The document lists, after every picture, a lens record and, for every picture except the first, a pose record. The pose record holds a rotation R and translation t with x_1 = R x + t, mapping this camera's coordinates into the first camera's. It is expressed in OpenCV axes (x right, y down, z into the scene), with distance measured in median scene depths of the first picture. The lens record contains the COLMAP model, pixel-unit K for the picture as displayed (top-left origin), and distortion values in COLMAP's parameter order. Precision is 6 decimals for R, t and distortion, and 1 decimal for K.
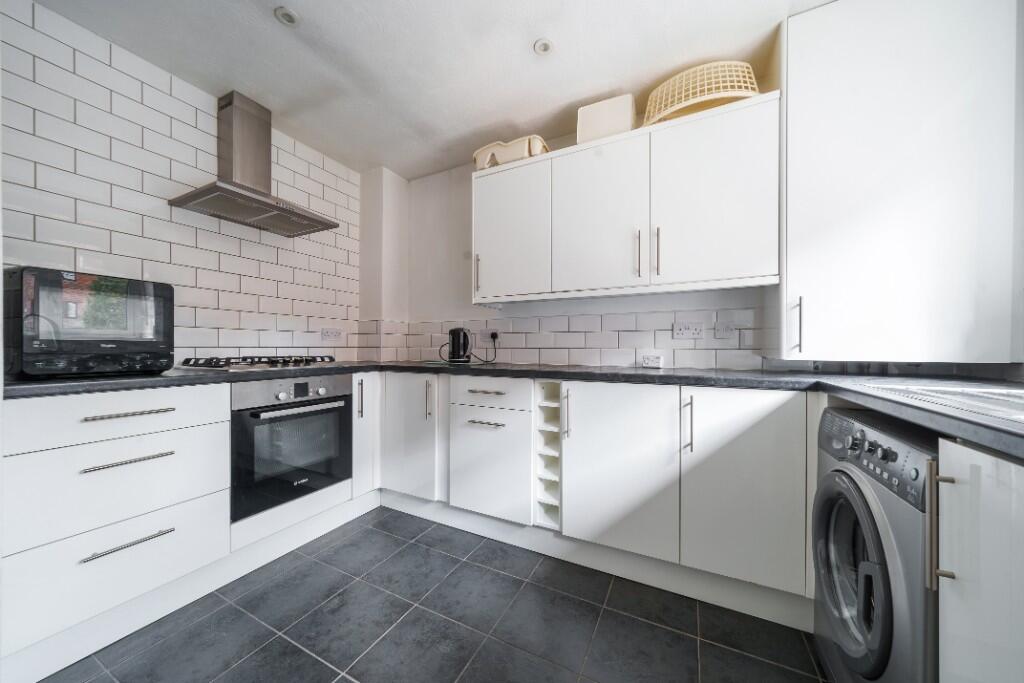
lens RADIAL K [[355.4, 0, 509.3], [0, 355.4, 347.0], [0, 0, 1]] dist [0.000220, -0.000437]
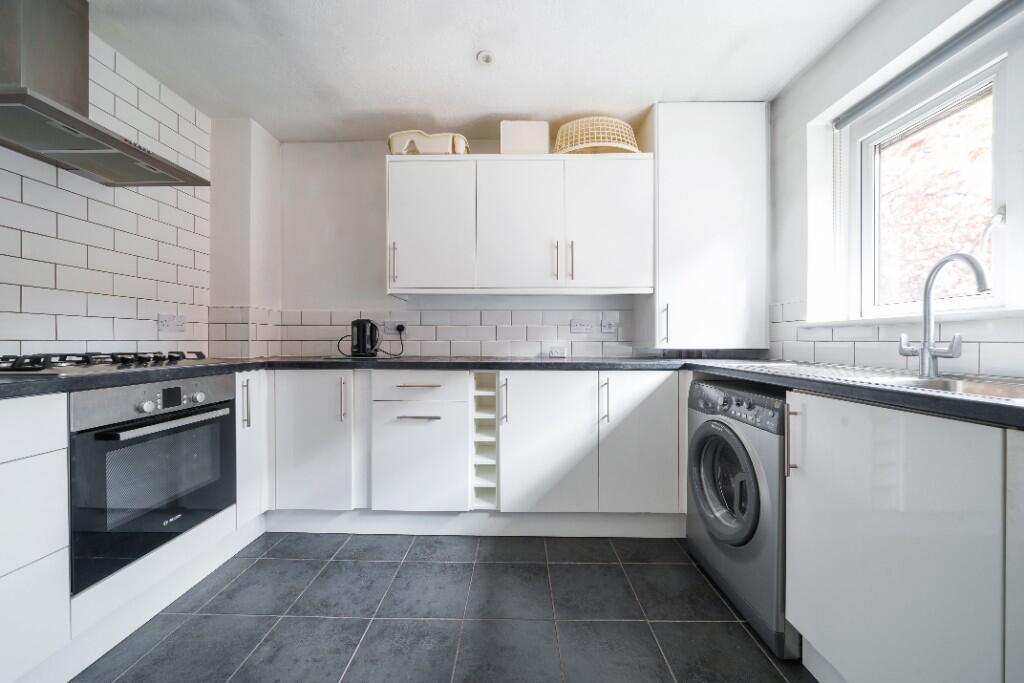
lens RADIAL K [[355.4, 0, 512.1], [0, 355.4, 340.0], [0, 0, 1]] dist [0.000220, -0.000437]
pose [[0.896053, -0.001298, 0.443945, -0.284067], [0.001306, 0.999999, 0.000288, 0.001010], [-0.443945, 0.000322, 0.896054, 0.008615]]
